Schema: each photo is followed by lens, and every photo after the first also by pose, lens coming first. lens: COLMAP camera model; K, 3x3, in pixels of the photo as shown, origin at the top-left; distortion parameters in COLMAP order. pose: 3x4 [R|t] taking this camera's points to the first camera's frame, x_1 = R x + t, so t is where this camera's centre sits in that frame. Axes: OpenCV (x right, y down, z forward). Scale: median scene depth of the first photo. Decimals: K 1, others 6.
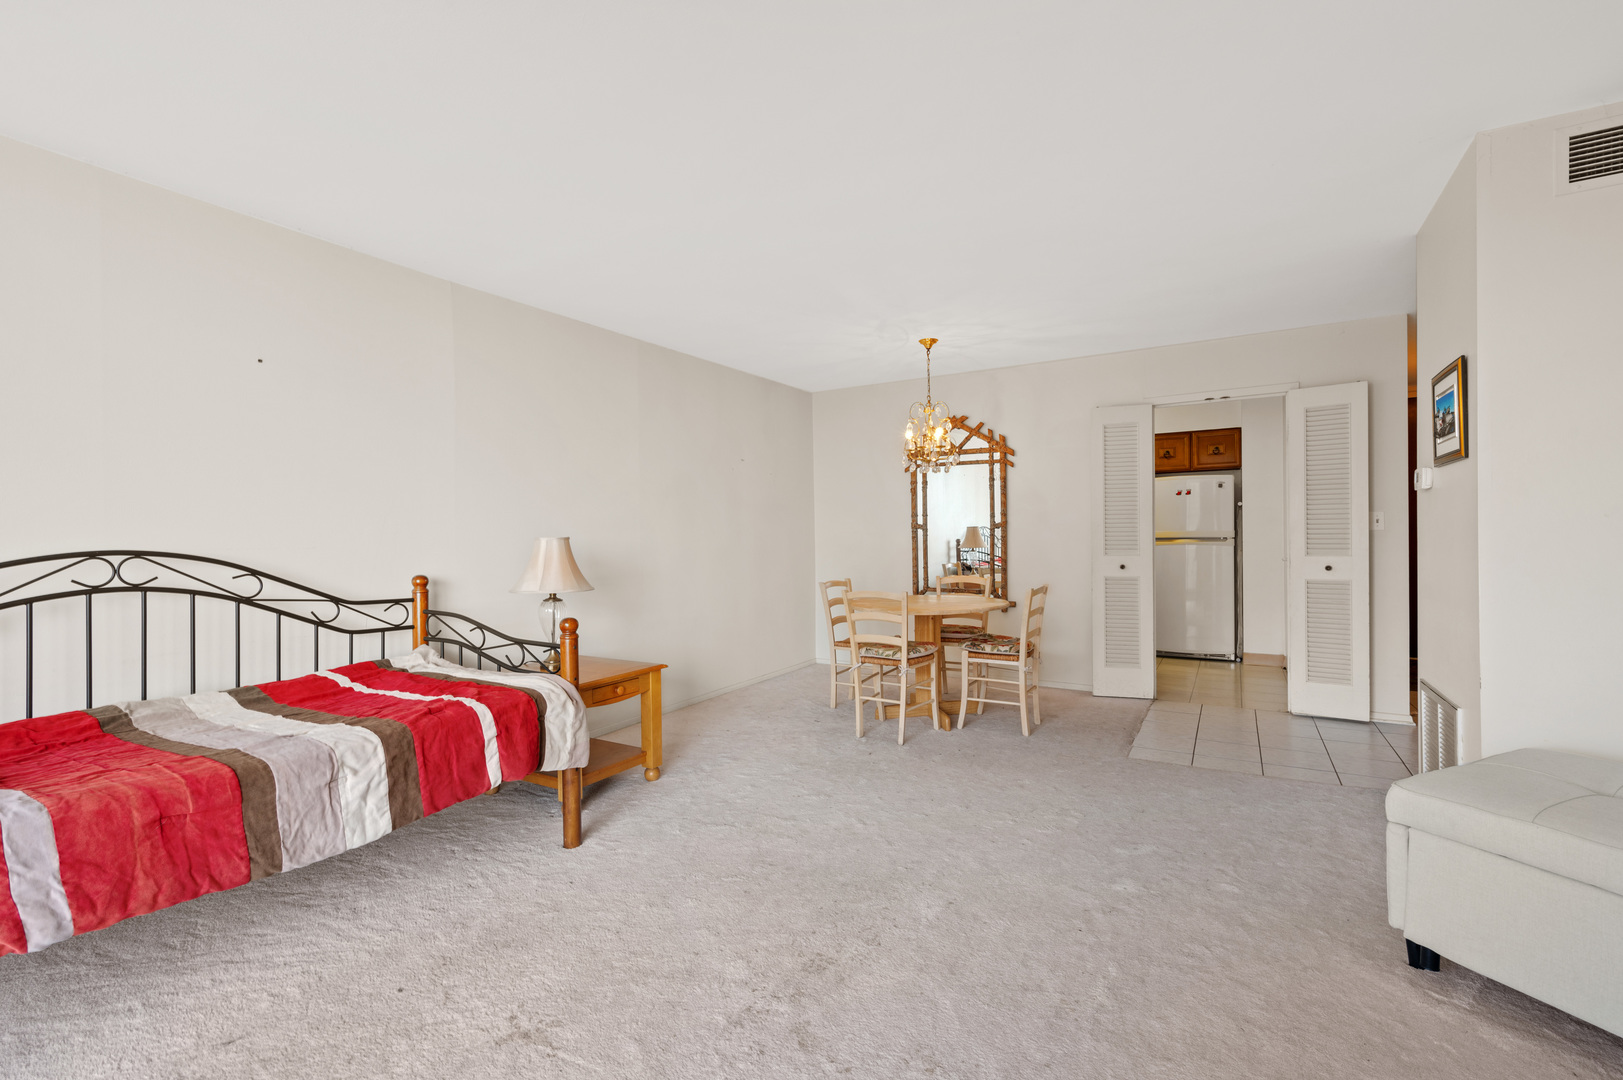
lens RADIAL K [[691.4, 0, 810.9], [0, 691.4, 541.7], [0, 0, 1]] dist [0.001837, 0.000225]
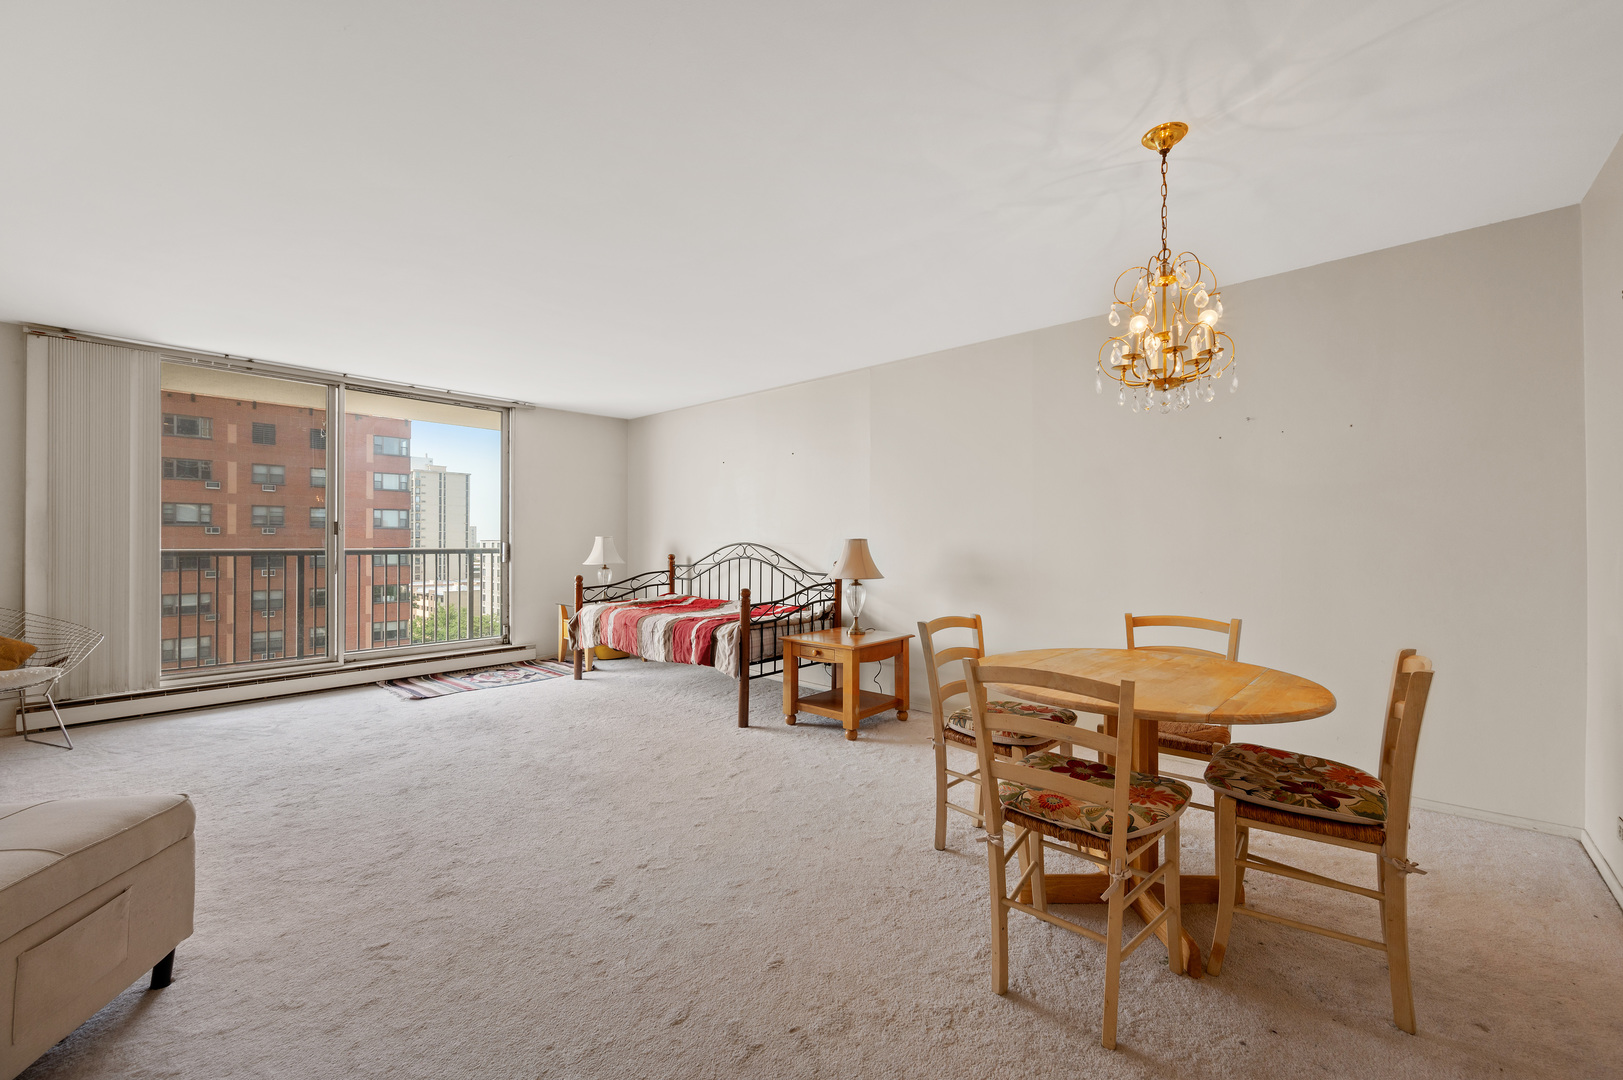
lens RADIAL K [[639.3, 0, 816.7], [0, 639.3, 533.1], [0, 0, 1]] dist [0.003615, -0.000536]
pose [[-0.182227, 0.013245, -0.983167, 1.276162], [0.002629, 0.999912, 0.012984, -0.052706], [0.983253, -0.000219, -0.182246, 1.645606]]
